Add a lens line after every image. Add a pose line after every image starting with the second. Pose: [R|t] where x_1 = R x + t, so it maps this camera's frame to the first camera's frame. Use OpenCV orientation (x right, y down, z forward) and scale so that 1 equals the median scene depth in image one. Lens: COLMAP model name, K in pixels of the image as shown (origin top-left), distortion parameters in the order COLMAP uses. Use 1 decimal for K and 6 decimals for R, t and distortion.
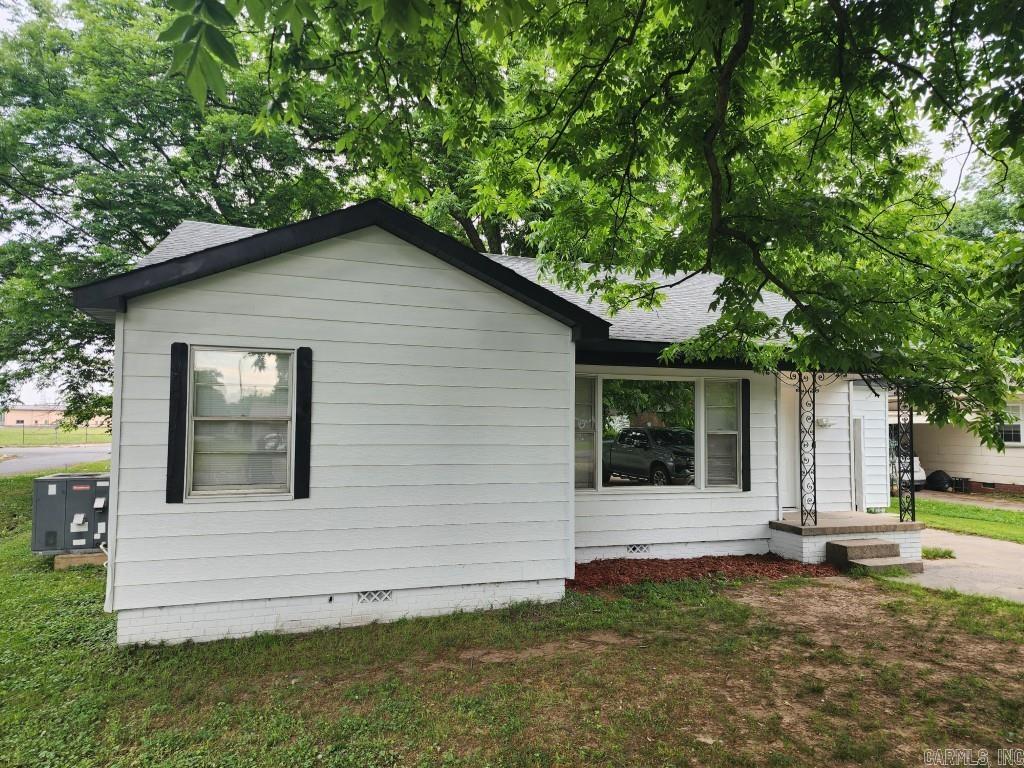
lens RADIAL K [[692.8, 0, 512.0], [0, 692.8, 384.0], [0, 0, 1]] dist [0.044051, 0.000742]
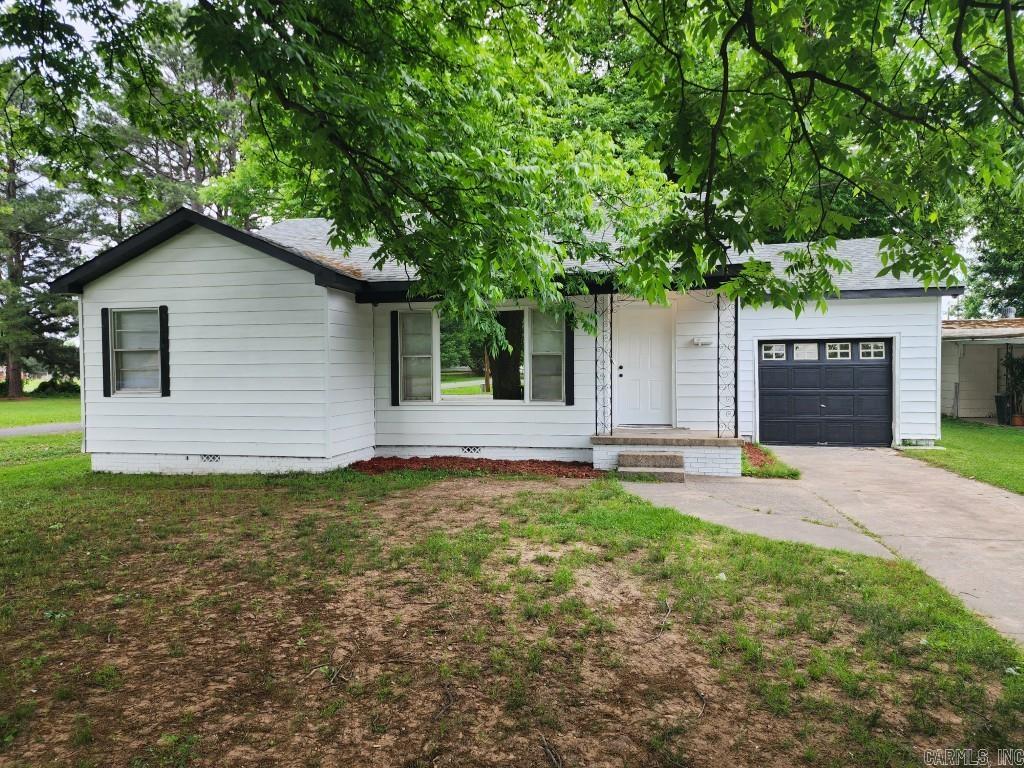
lens RADIAL K [[692.8, 0, 512.0], [0, 692.8, 384.0], [0, 0, 1]] dist [0.044051, 0.000742]
pose [[0.843904, -0.004659, -0.536474, 1.252285], [0.049854, 0.996317, 0.069771, 0.055660], [0.534173, -0.085625, 0.841027, 0.029291]]
